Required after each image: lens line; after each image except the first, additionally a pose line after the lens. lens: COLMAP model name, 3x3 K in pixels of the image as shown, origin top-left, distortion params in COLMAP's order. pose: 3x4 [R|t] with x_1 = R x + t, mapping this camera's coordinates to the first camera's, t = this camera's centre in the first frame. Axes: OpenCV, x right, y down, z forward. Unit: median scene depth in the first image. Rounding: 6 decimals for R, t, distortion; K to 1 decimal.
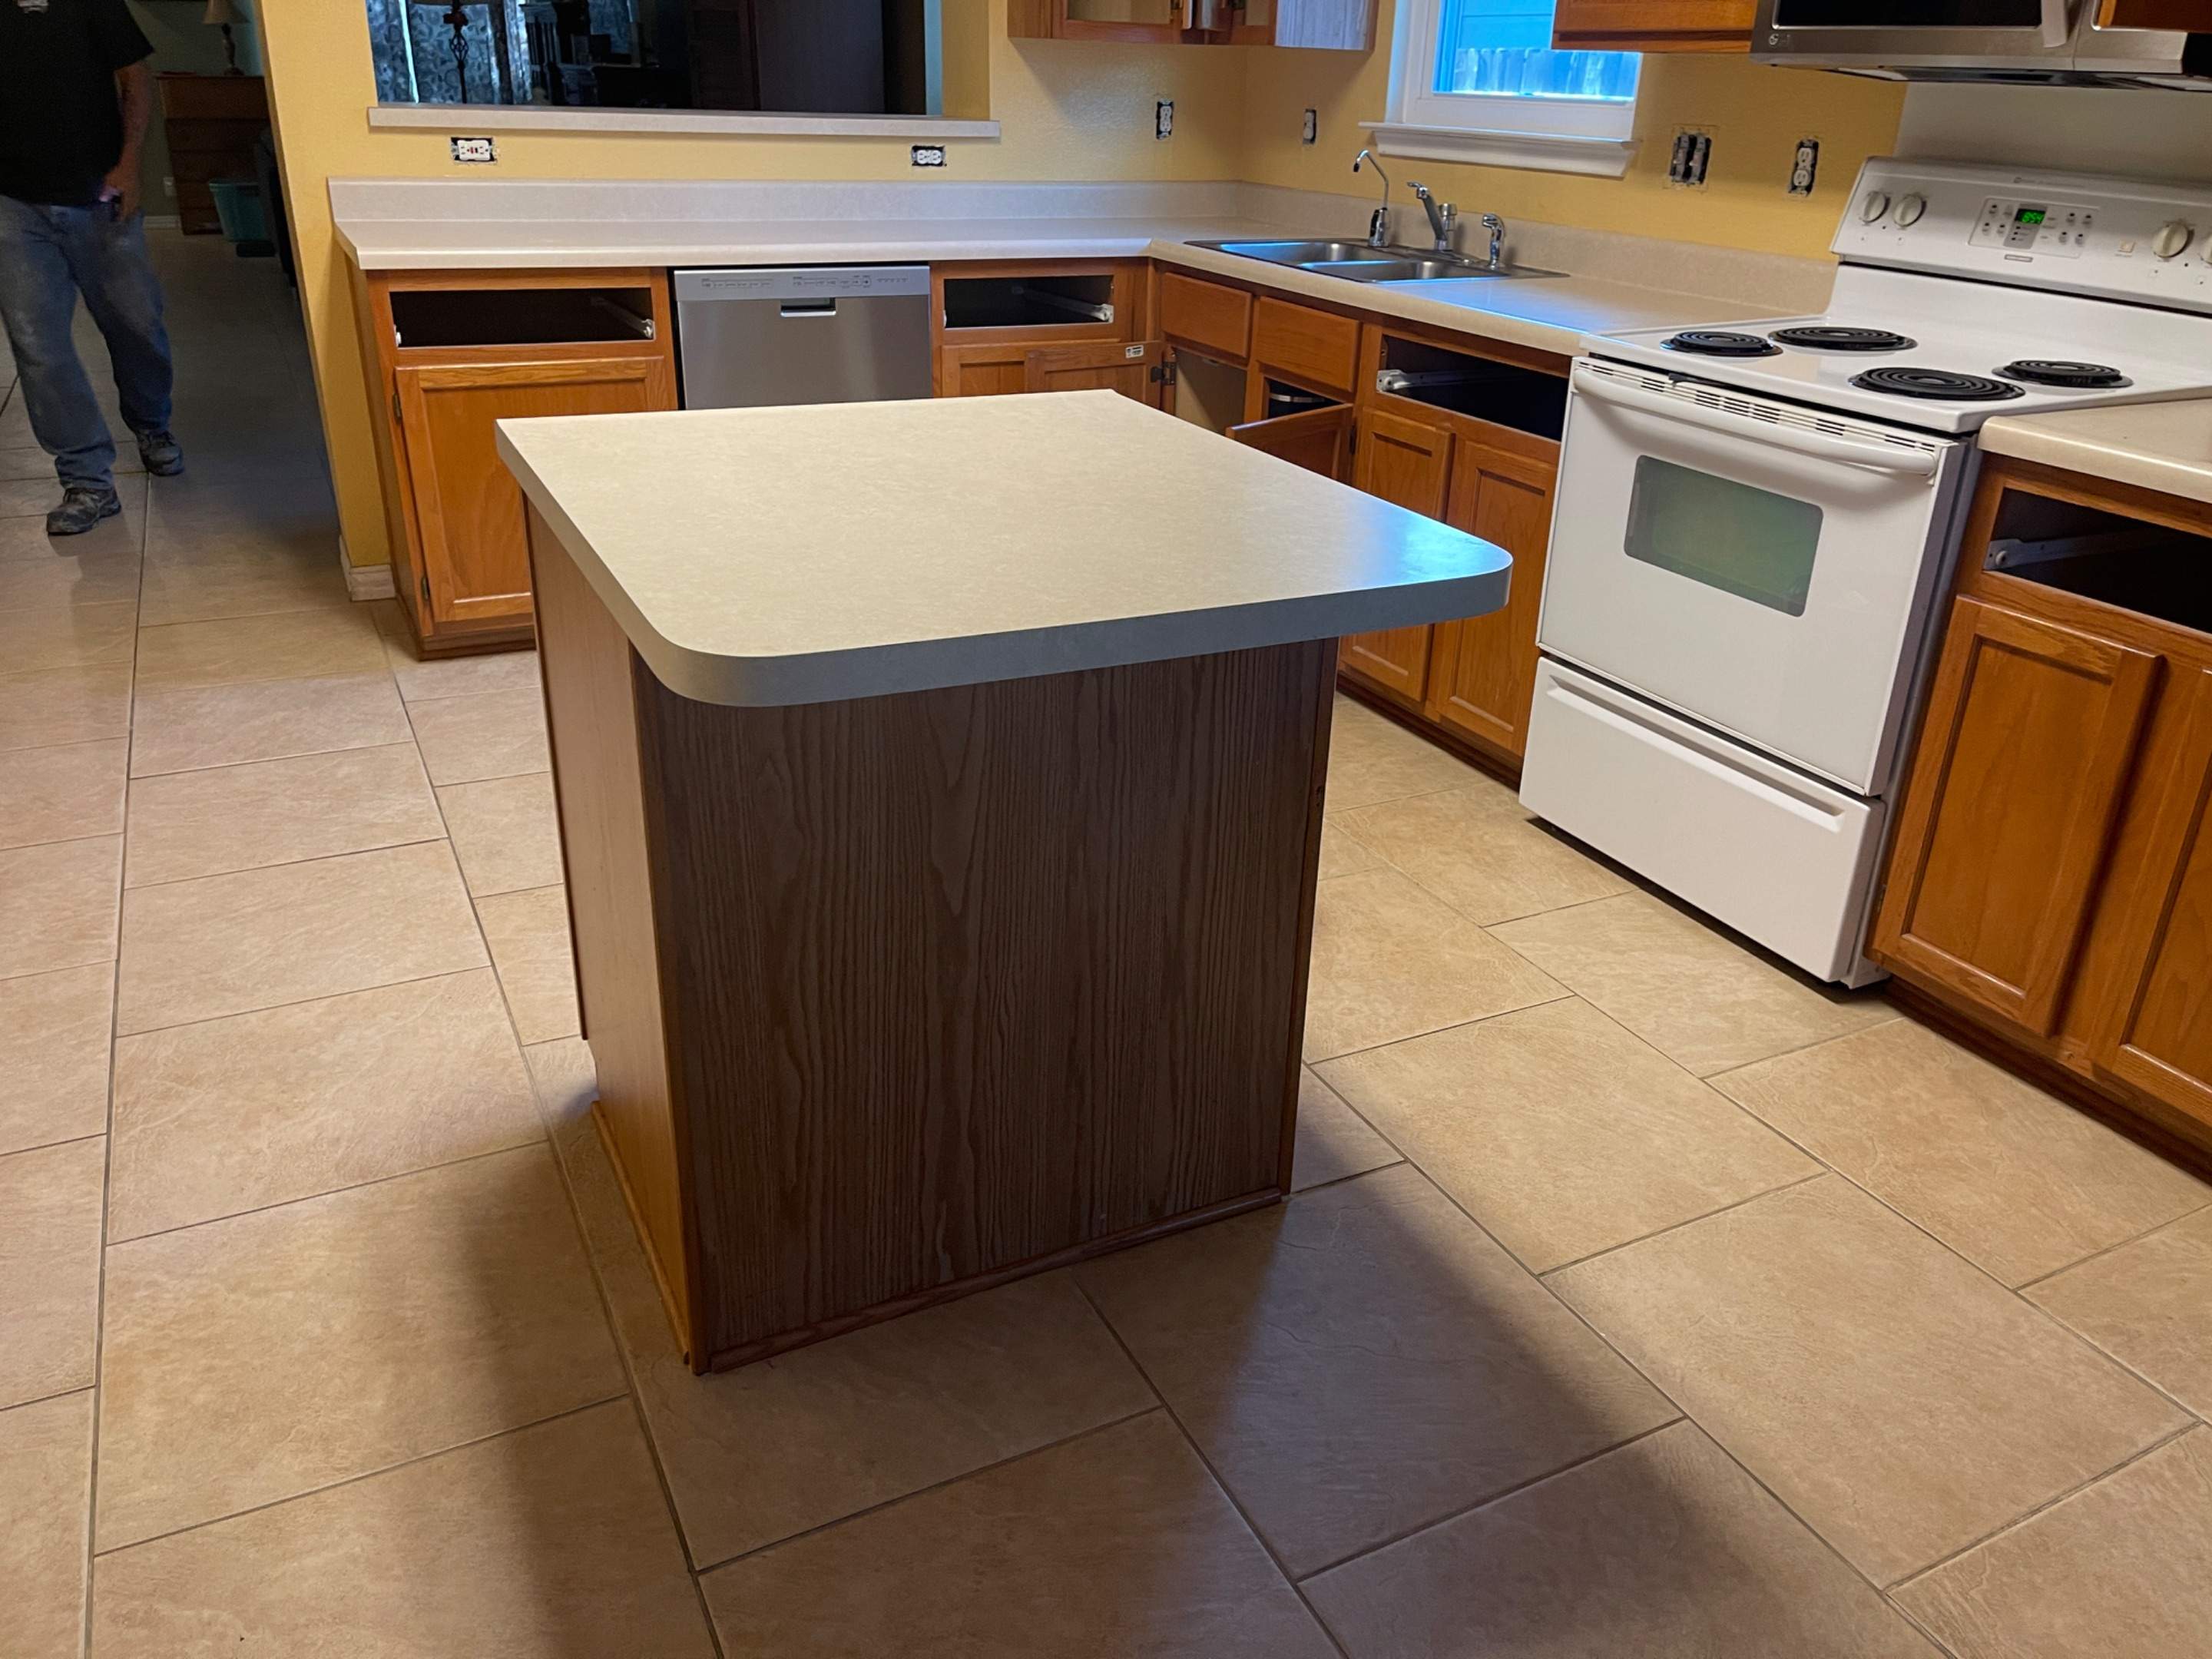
lens RADIAL K [[1657.9, 0, 1123.1], [0, 1657.9, 815.6], [0, 0, 1]] dist [0.076562, -0.102483]
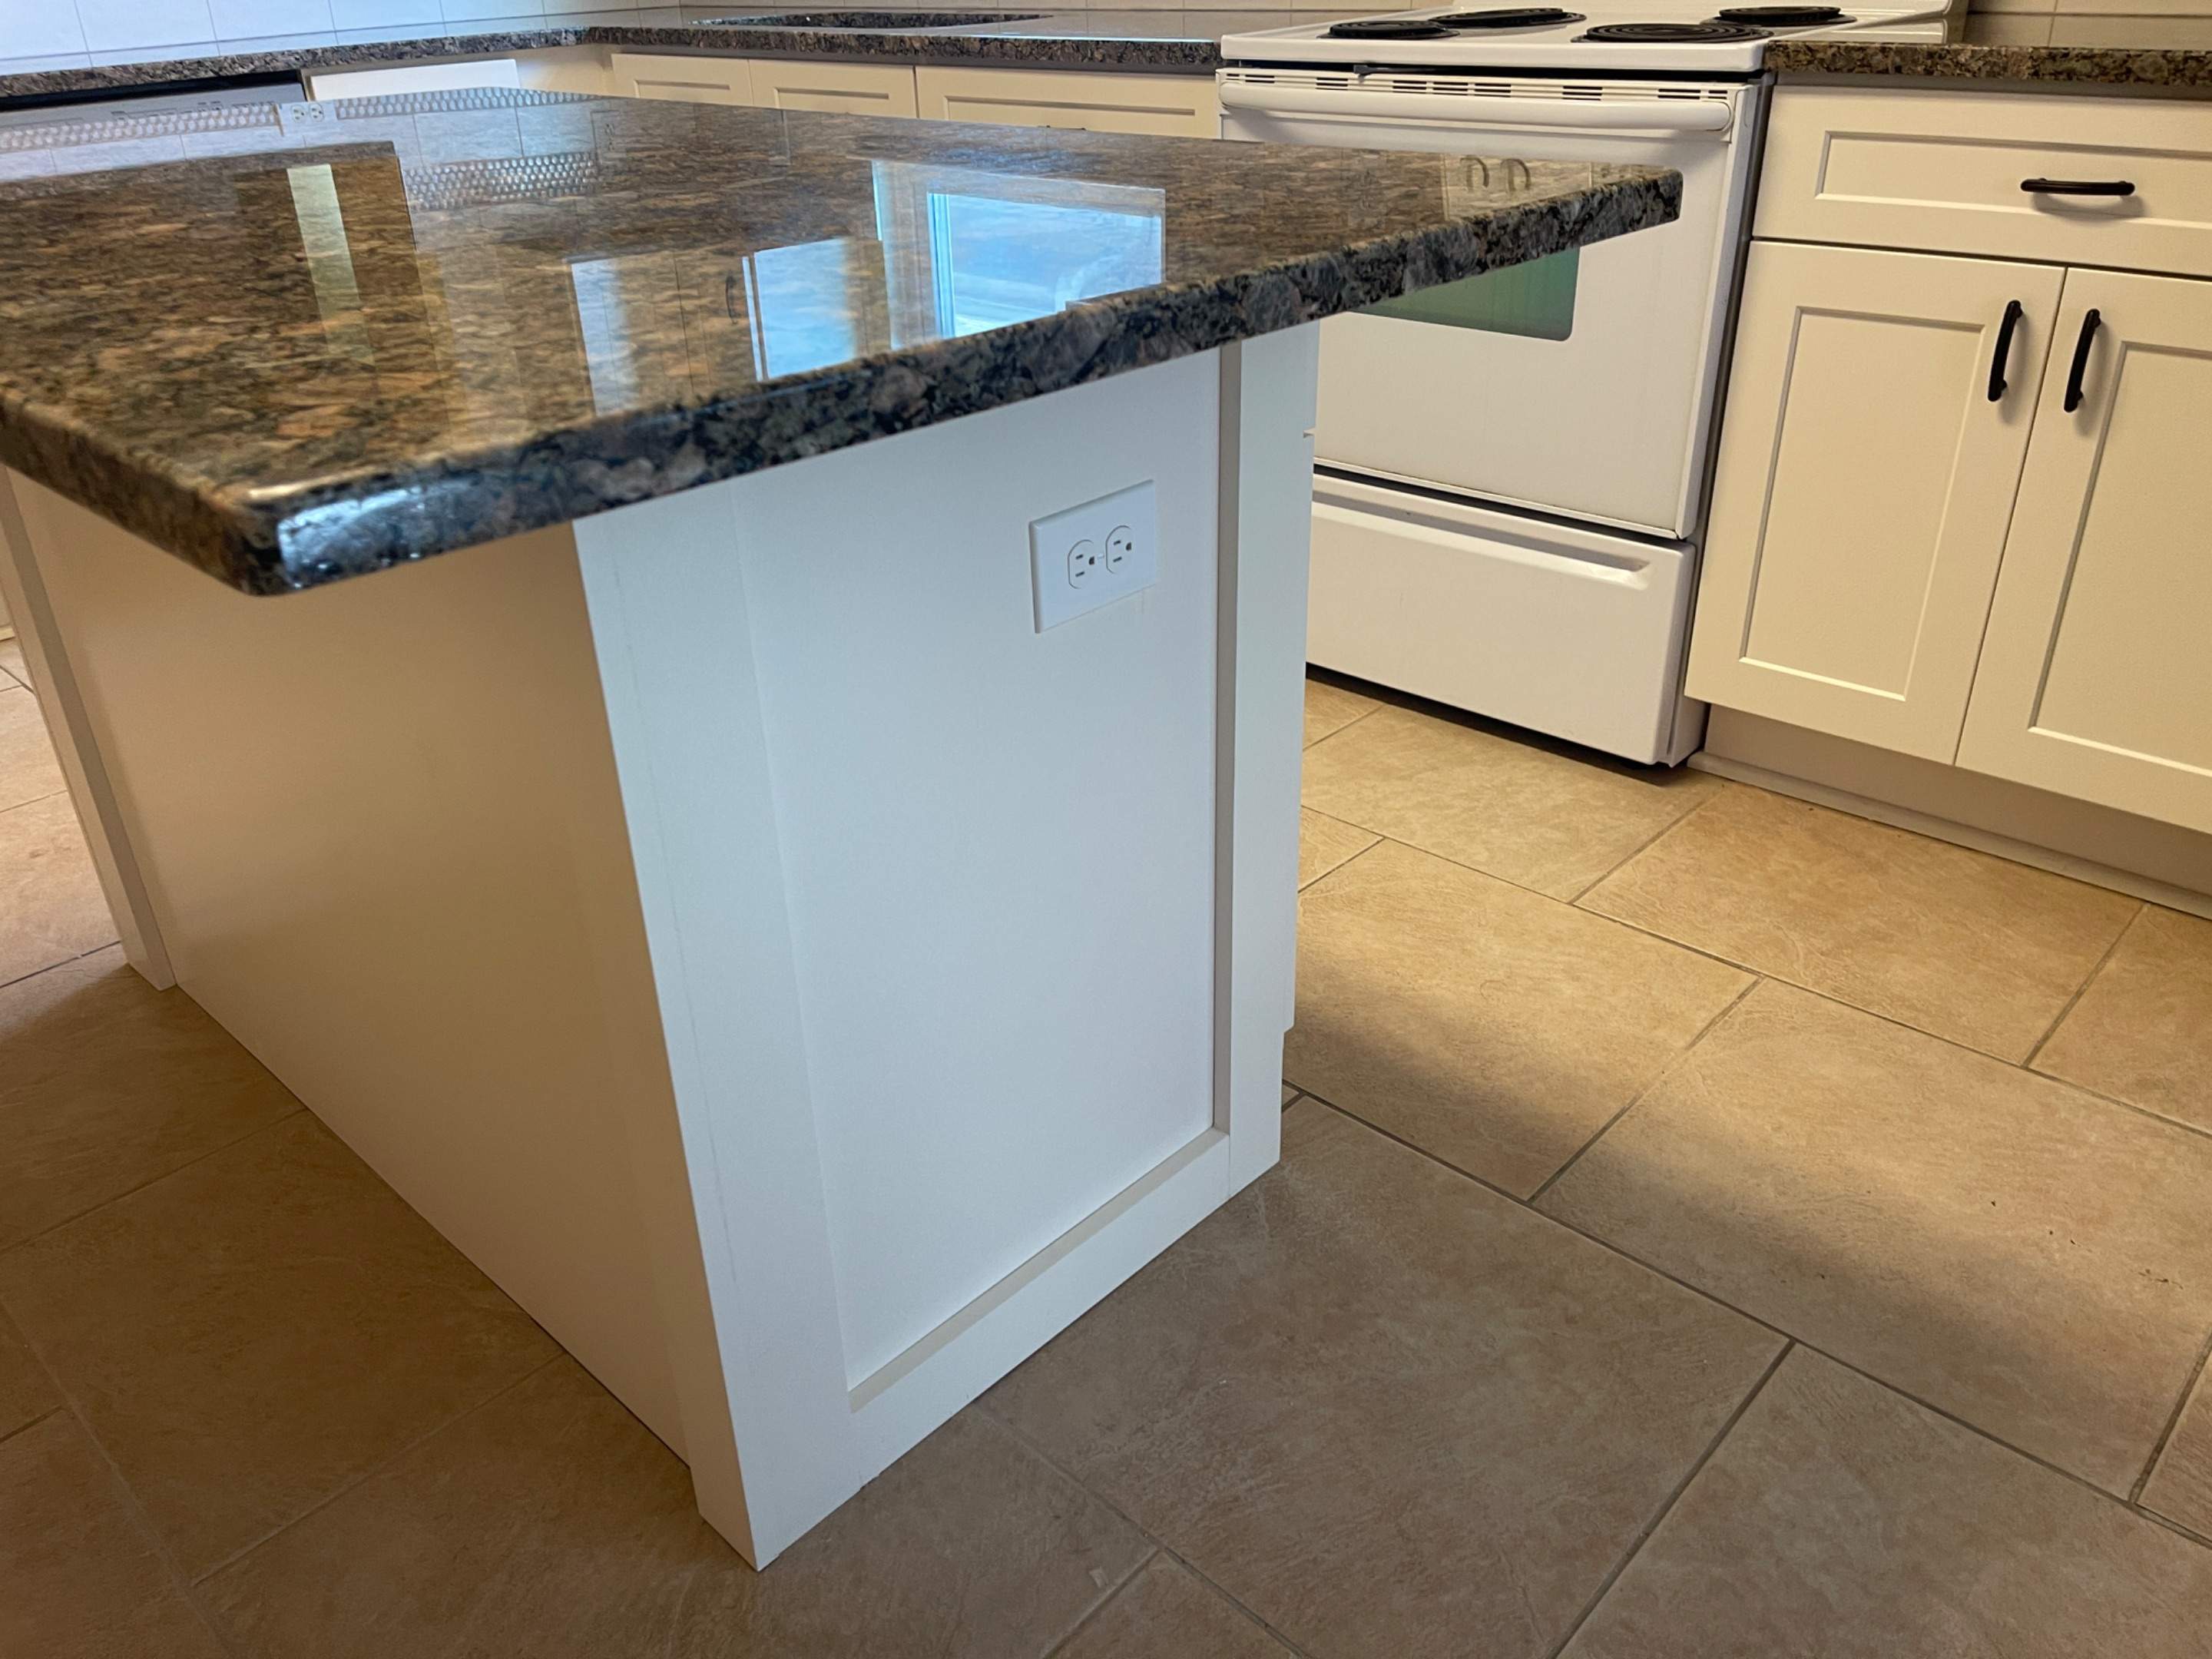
lens RADIAL K [[1657.9, 0, 1094.4], [0, 1657.9, 816.5], [0, 0, 1]] dist [0.076562, -0.102483]
pose [[0.940101, -0.207665, 0.270344, -0.090999], [0.190294, 0.977661, 0.089260, -0.004487], [-0.282841, -0.032468, 0.958617, 0.262031]]
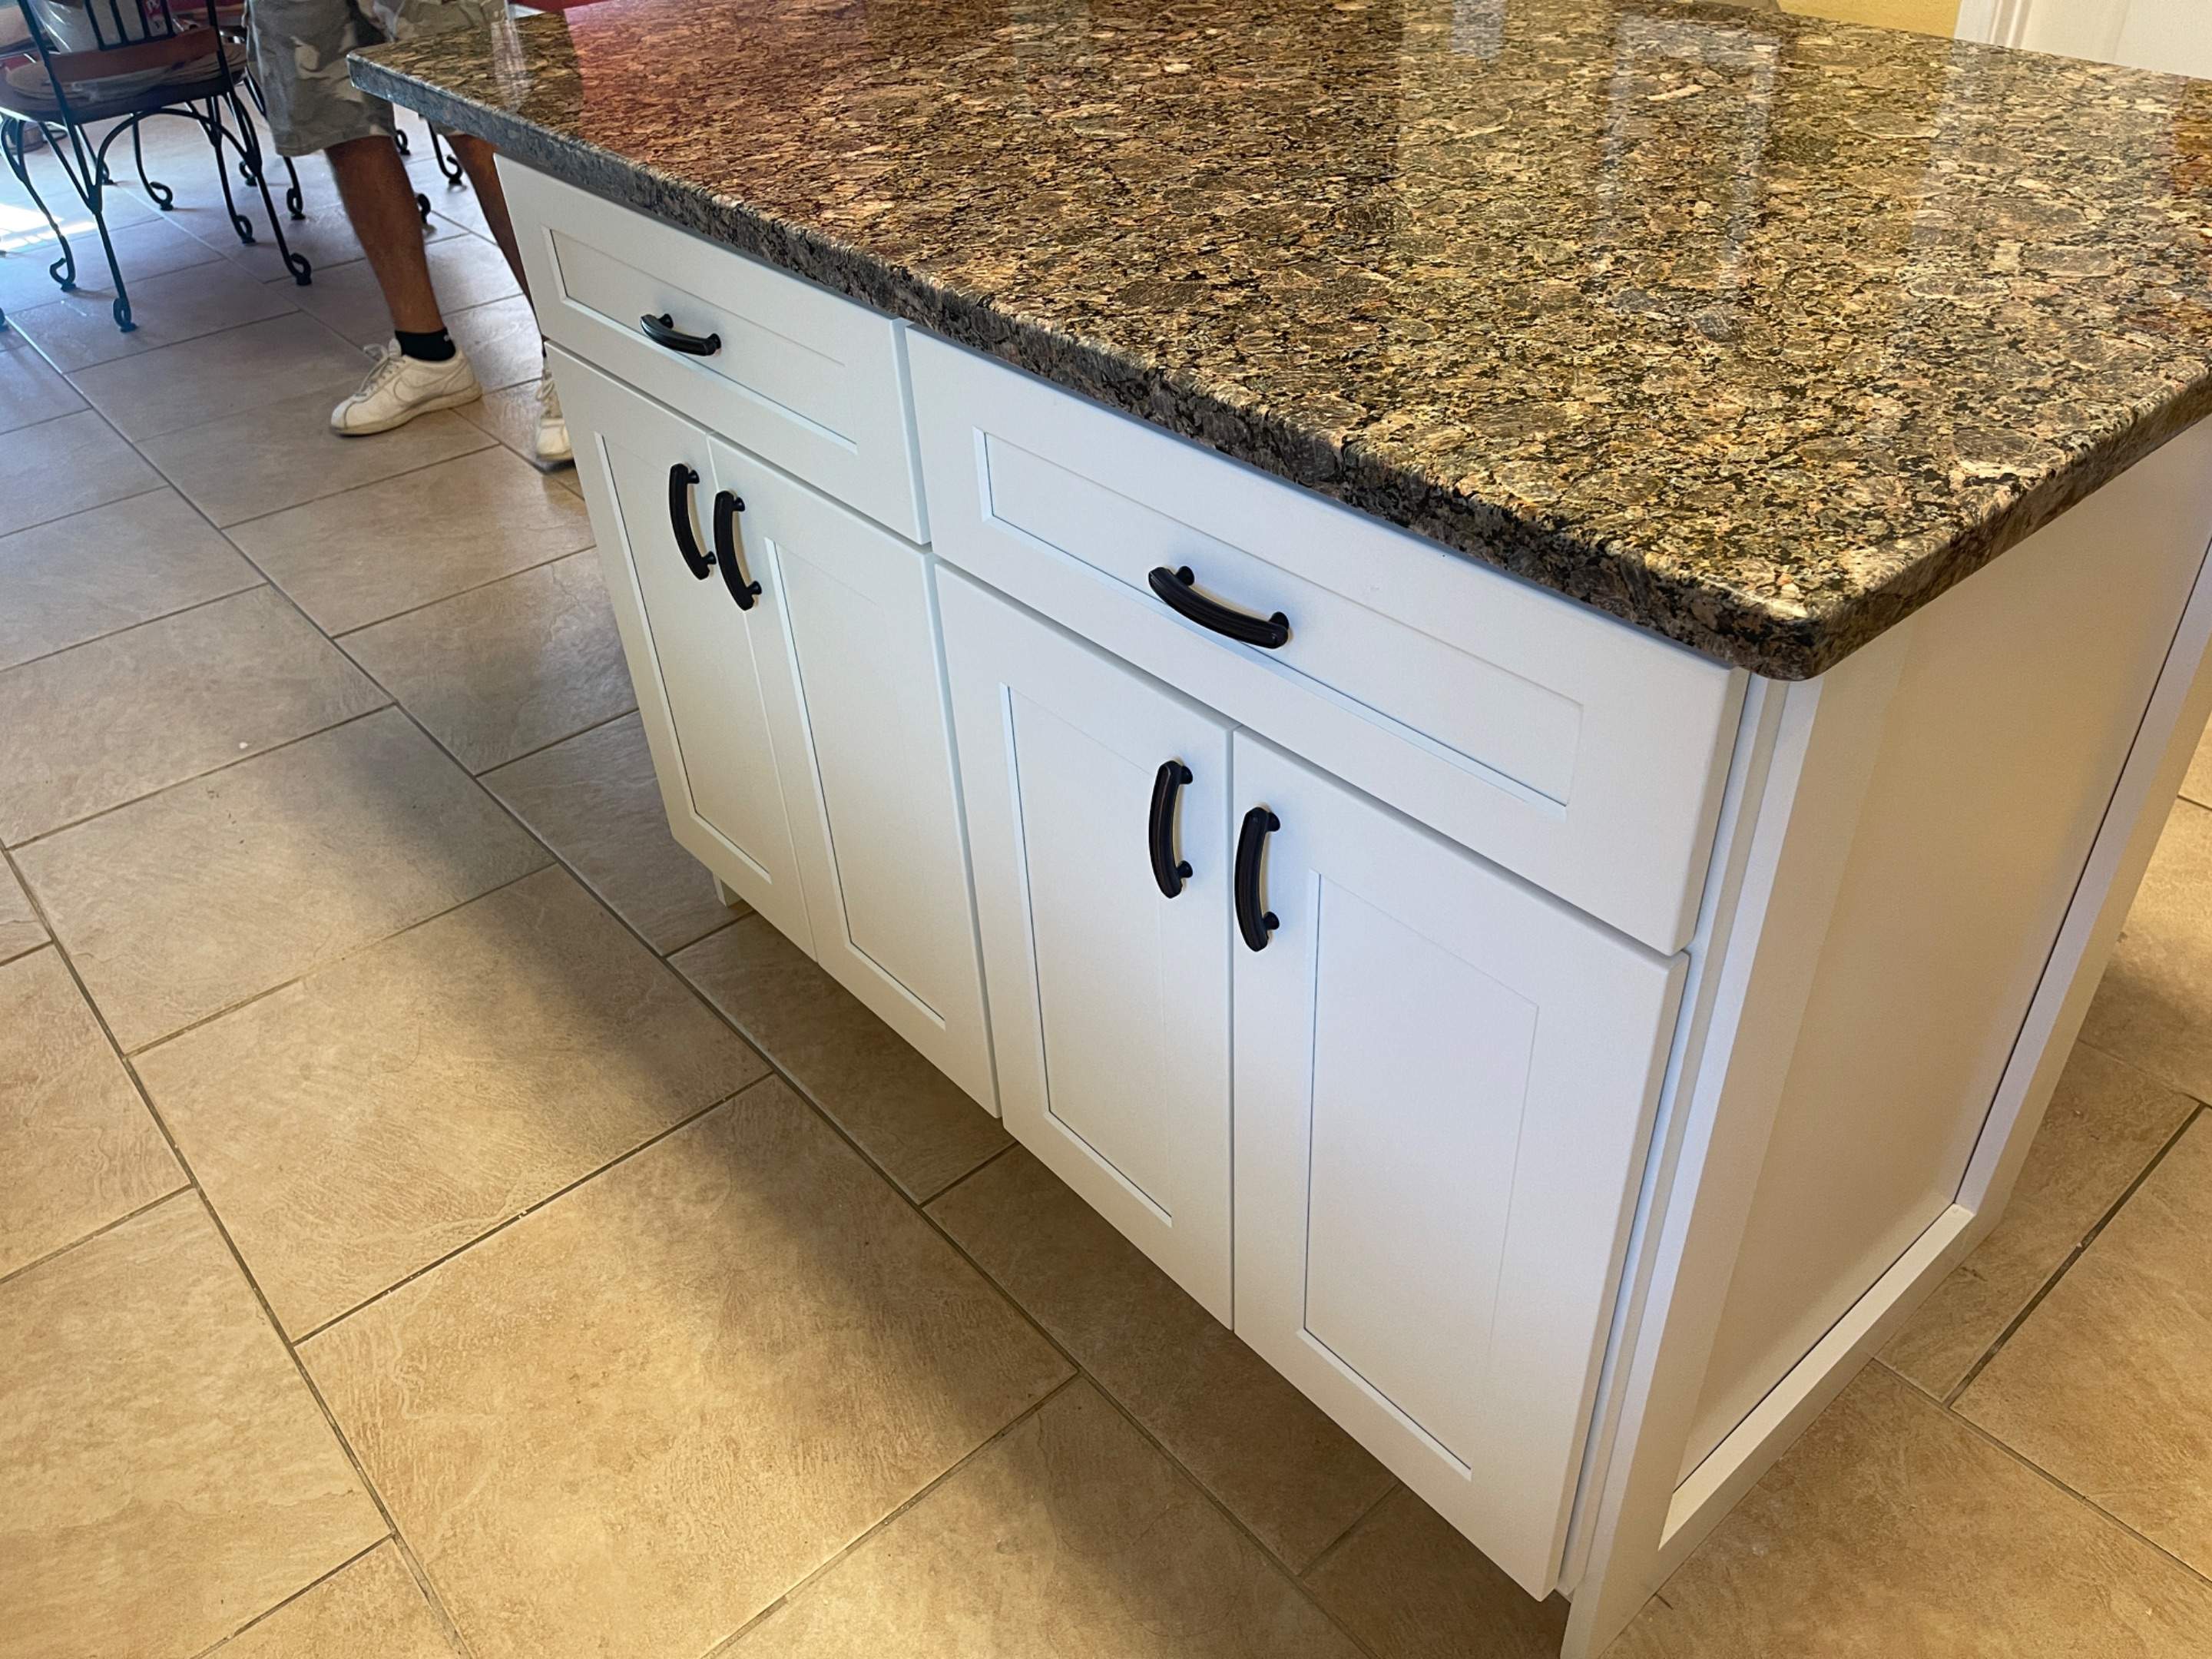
lens RADIAL K [[1657.9, 0, 1130.9], [0, 1657.9, 863.4], [0, 0, 1]] dist [0.076562, -0.102483]
pose [[-0.967776, 0.161453, -0.193245, 0.085250], [-0.092111, 0.487254, 0.868389, -0.519237], [0.234363, 0.858206, -0.456680, 1.252175]]
